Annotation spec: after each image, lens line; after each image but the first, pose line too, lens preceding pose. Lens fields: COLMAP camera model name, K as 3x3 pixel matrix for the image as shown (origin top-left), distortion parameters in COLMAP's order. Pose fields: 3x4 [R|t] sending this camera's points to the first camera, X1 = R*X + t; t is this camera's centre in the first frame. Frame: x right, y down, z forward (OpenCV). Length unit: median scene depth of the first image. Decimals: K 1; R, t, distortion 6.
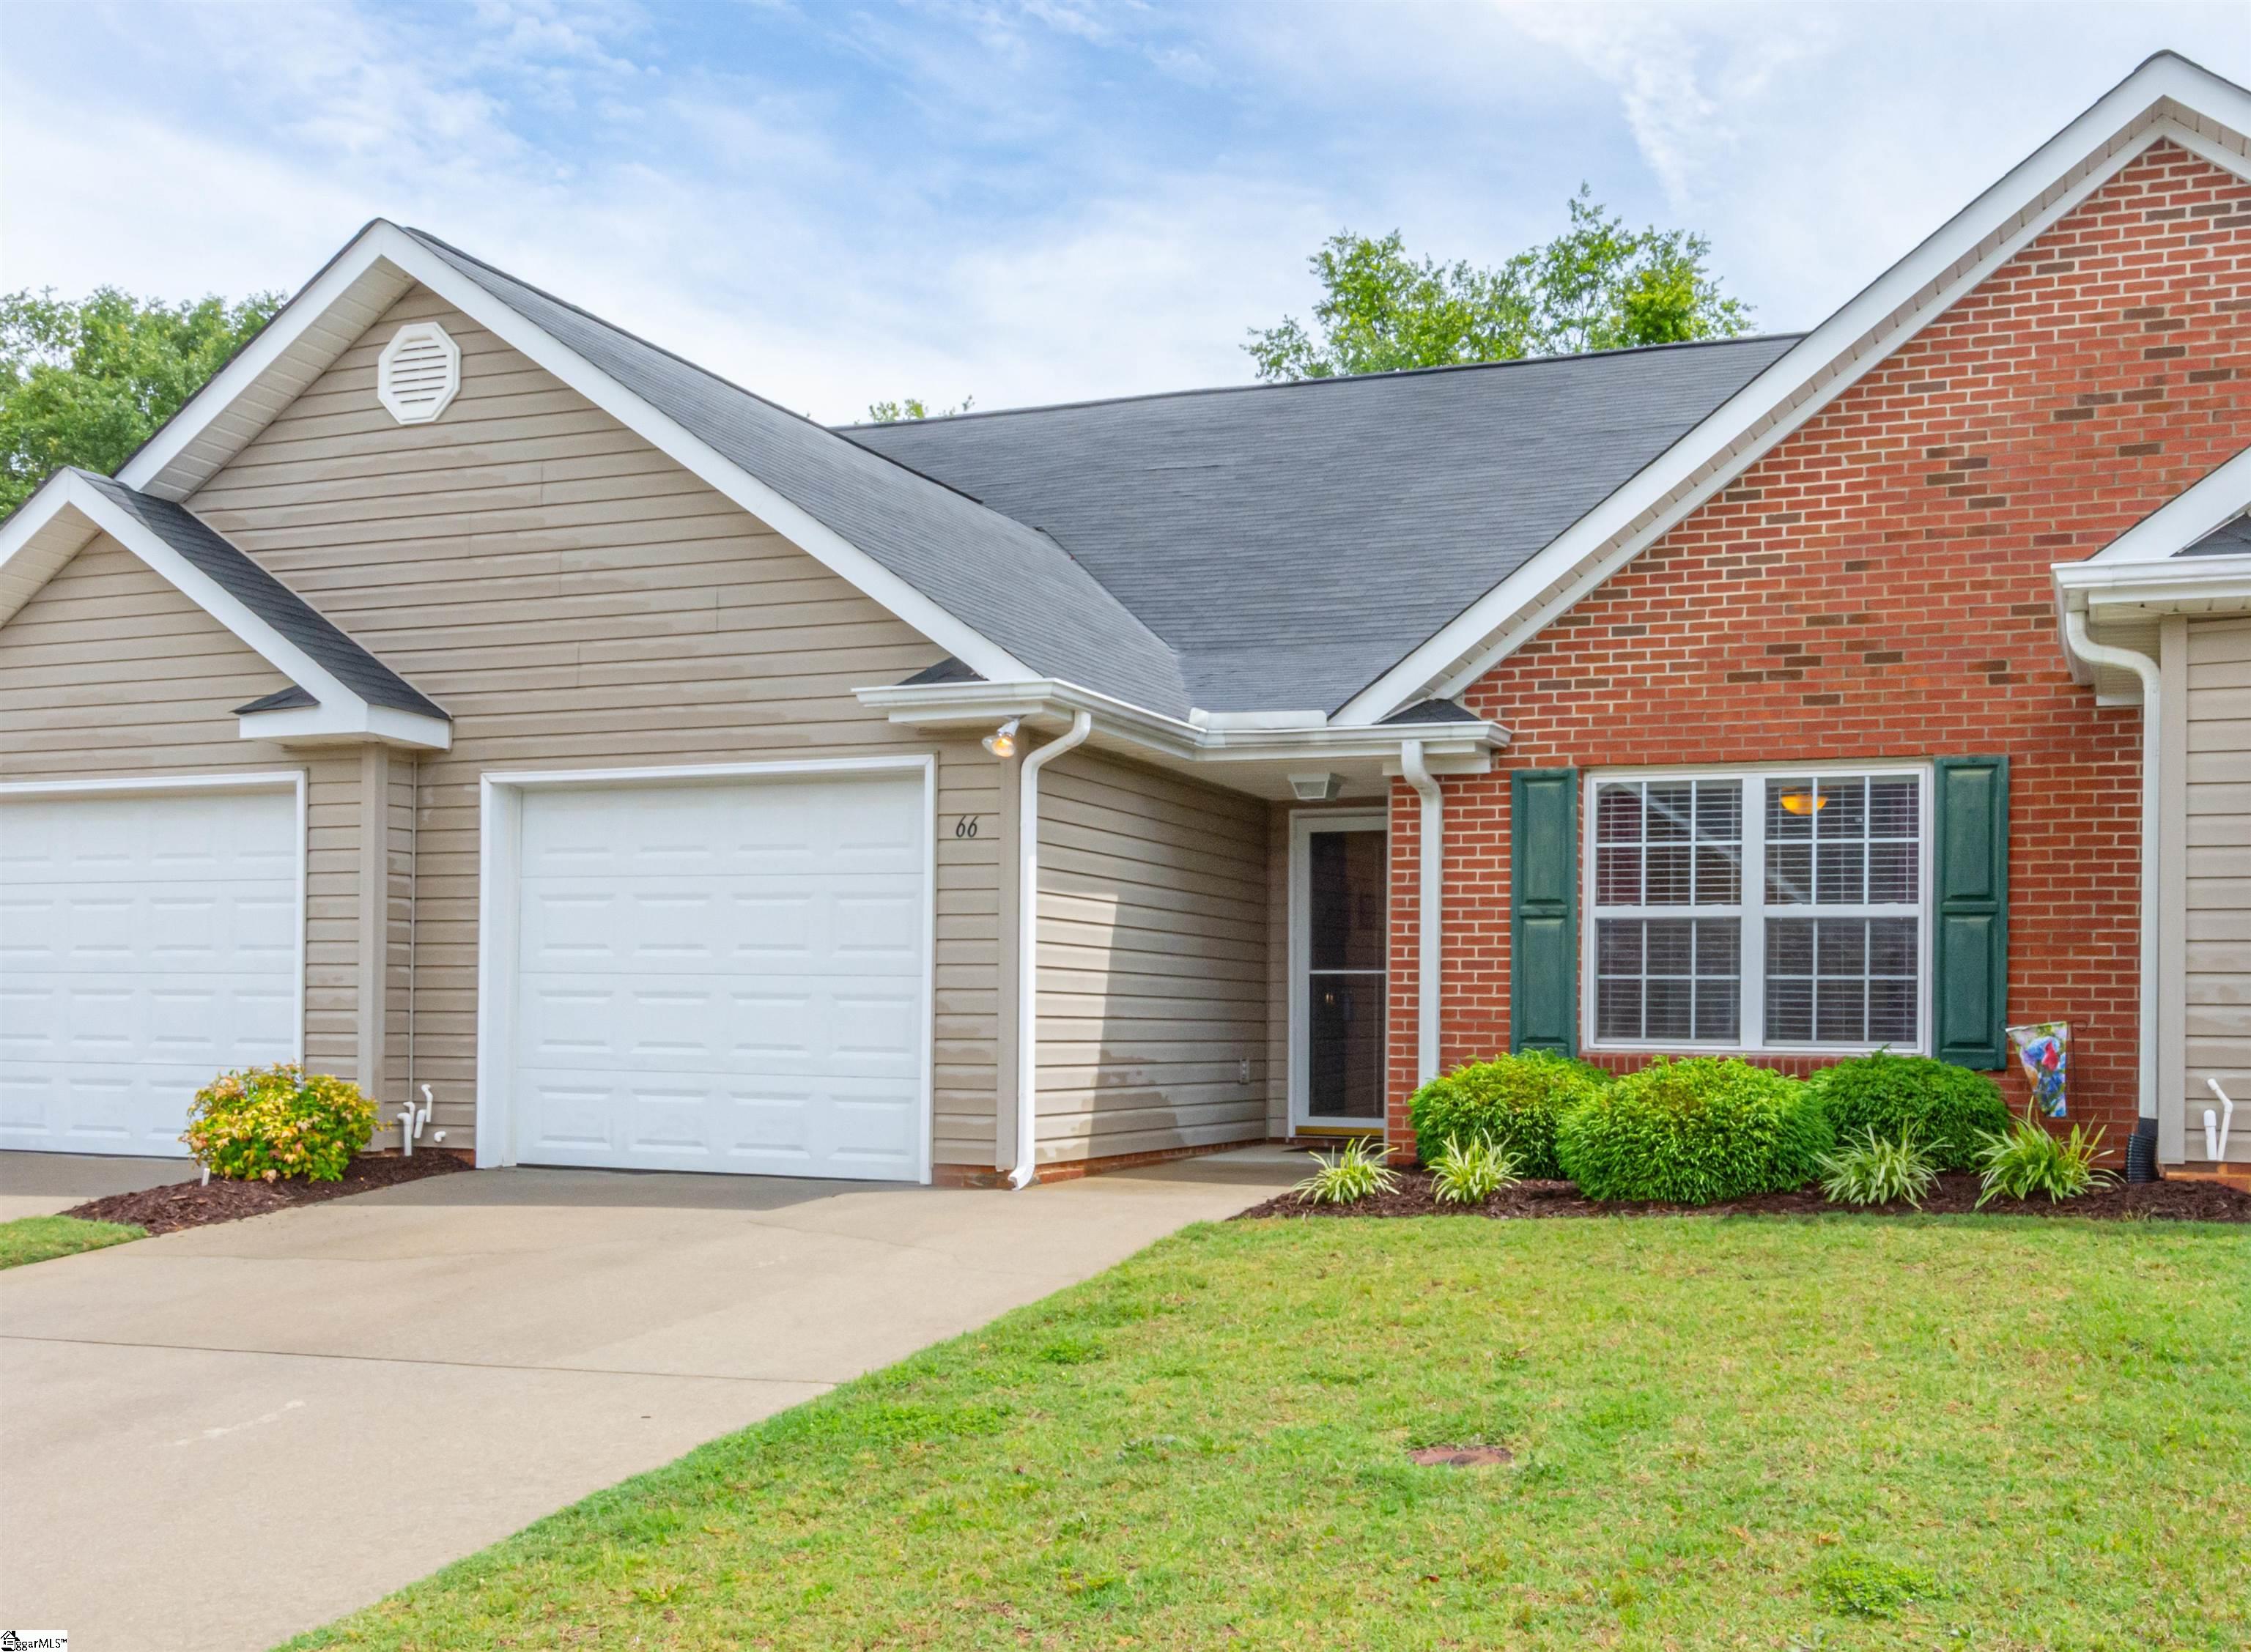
lens RADIAL K [[2429.4, 0, 1125.9], [0, 2429.4, 897.2], [0, 0, 1]] dist [0.000579, -0.027632]
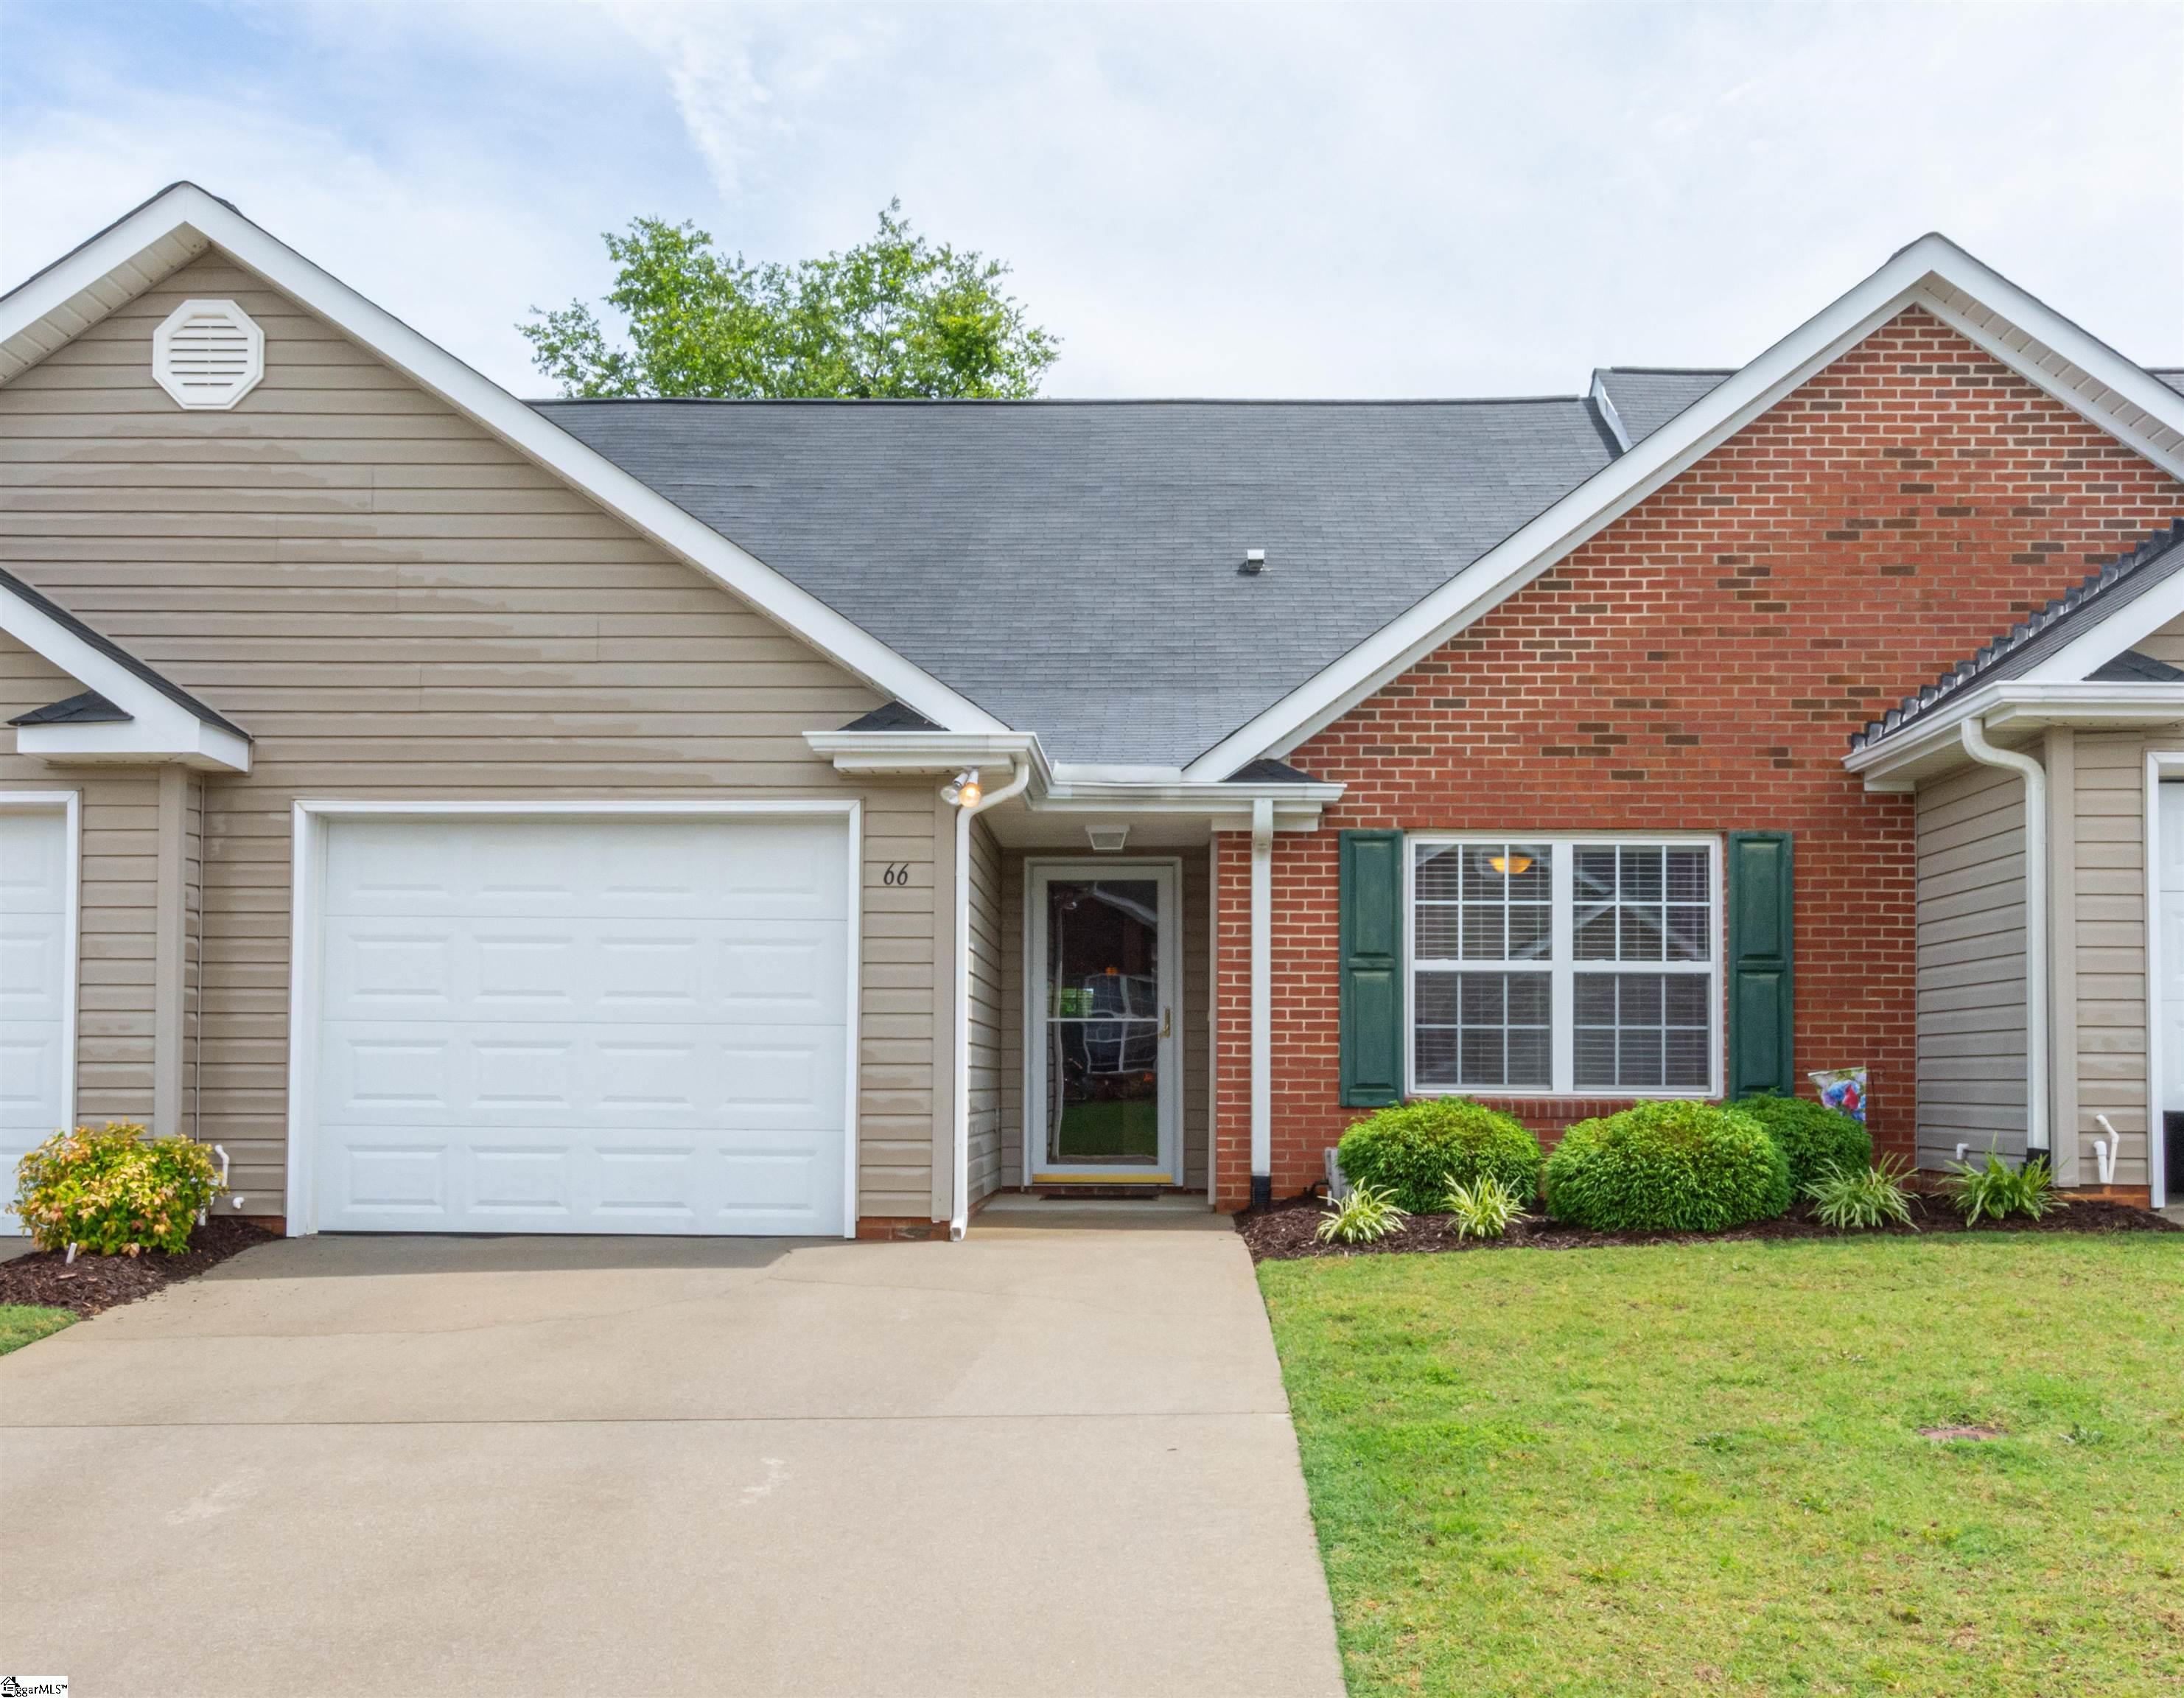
lens RADIAL K [[2649.1, 0, 1092.0], [0, 2649.1, 849.0], [0, 0, 1]] dist [0.012525, -0.018148]
pose [[0.933643, 0.024886, 0.357340, -0.368649], [-0.013897, 0.999349, -0.033287, -0.004366], [-0.357935, 0.026113, 0.933381, -0.035781]]
